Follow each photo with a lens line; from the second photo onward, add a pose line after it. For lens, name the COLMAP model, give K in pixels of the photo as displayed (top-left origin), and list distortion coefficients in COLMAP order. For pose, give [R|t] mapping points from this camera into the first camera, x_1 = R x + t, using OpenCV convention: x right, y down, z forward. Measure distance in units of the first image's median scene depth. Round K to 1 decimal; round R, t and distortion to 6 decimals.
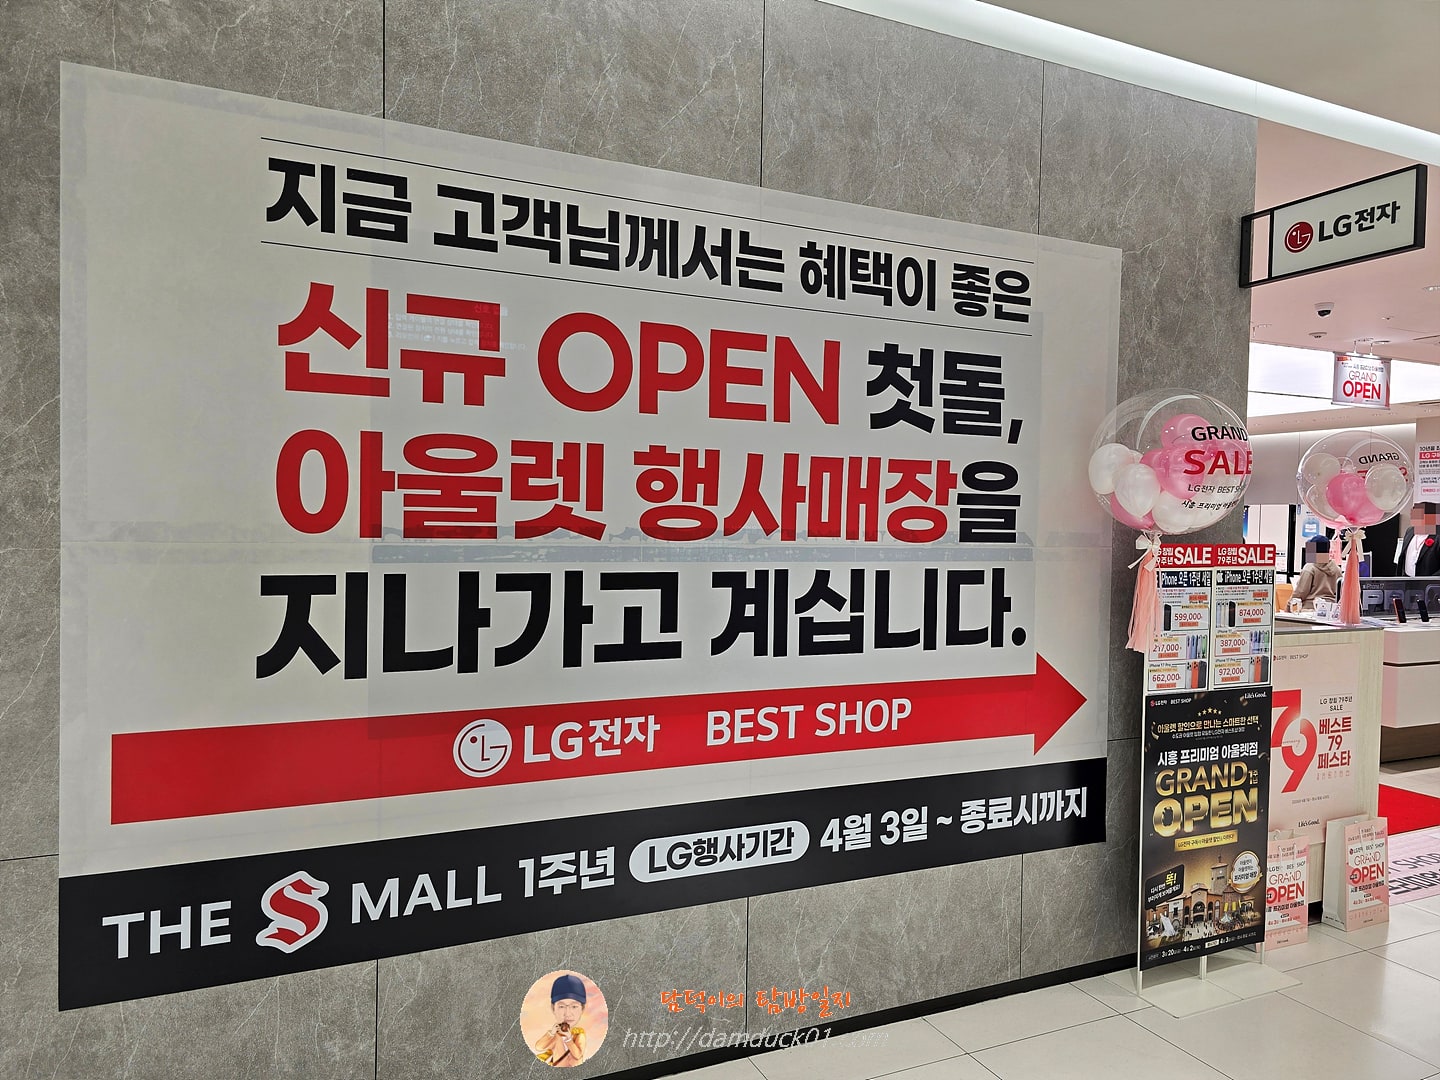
lens RADIAL K [[989.8, 0, 718.7], [0, 989.8, 547.3], [0, 0, 1]] dist [0.048135, -0.036036]
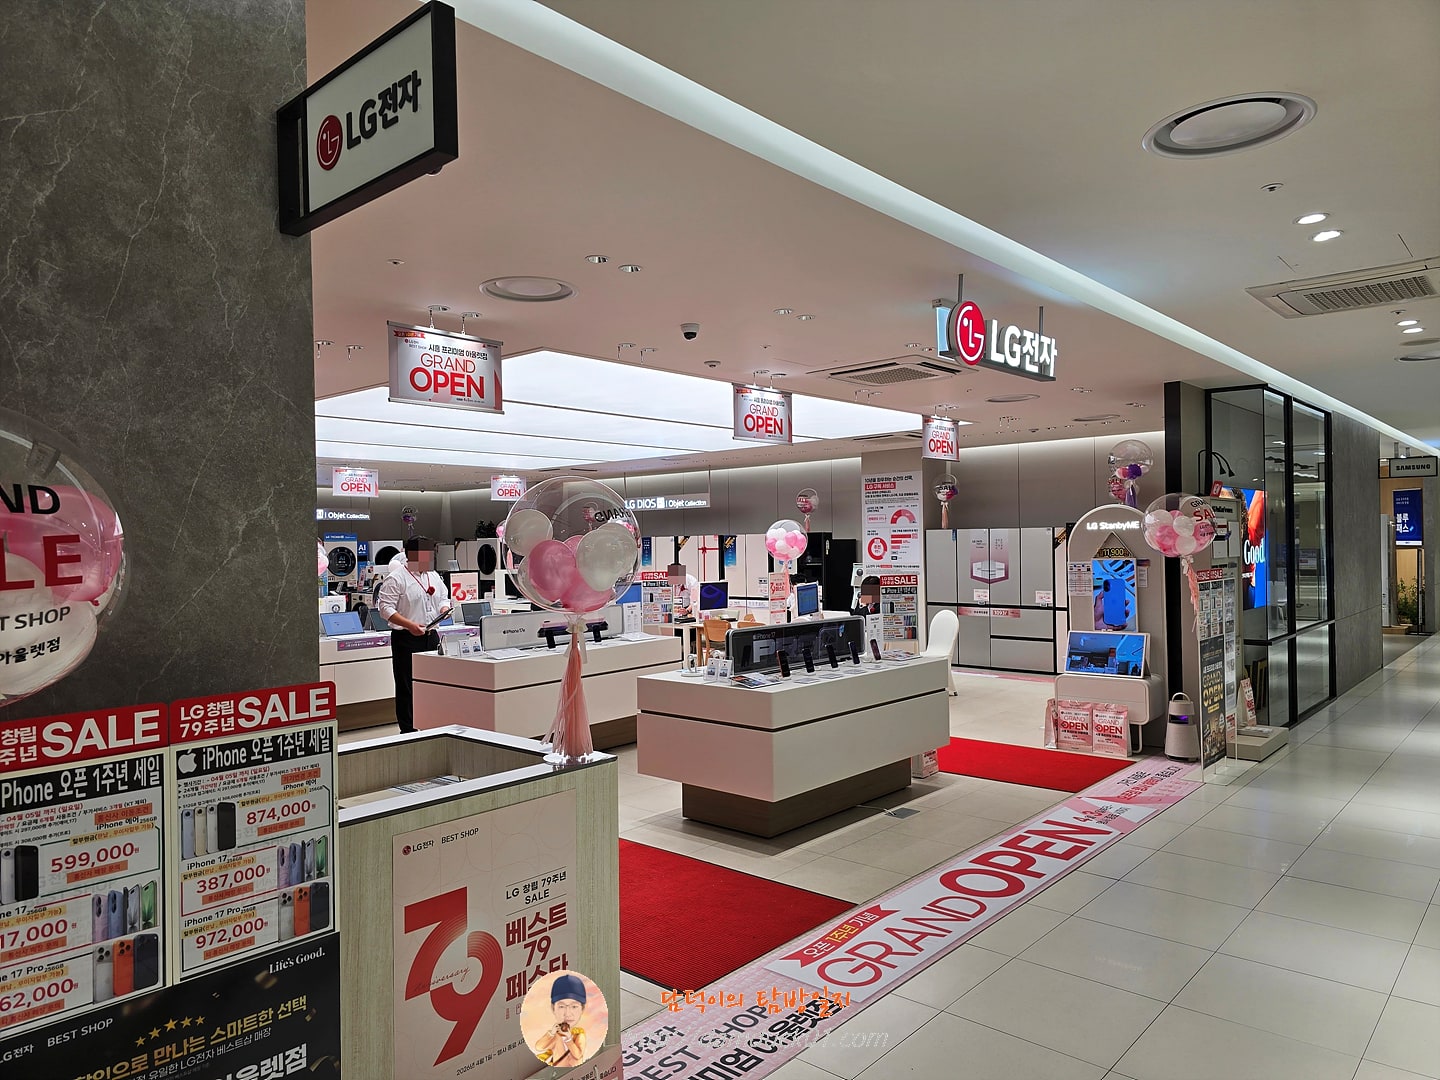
lens RADIAL K [[965.2, 0, 720.7], [0, 965.2, 546.4], [0, 0, 1]] dist [0.045587, -0.034533]
pose [[0.917955, -0.032520, 0.395350, 0.649662], [0.042999, 0.998919, -0.017672, -0.072279], [-0.394348, 0.033221, 0.918361, 0.483519]]
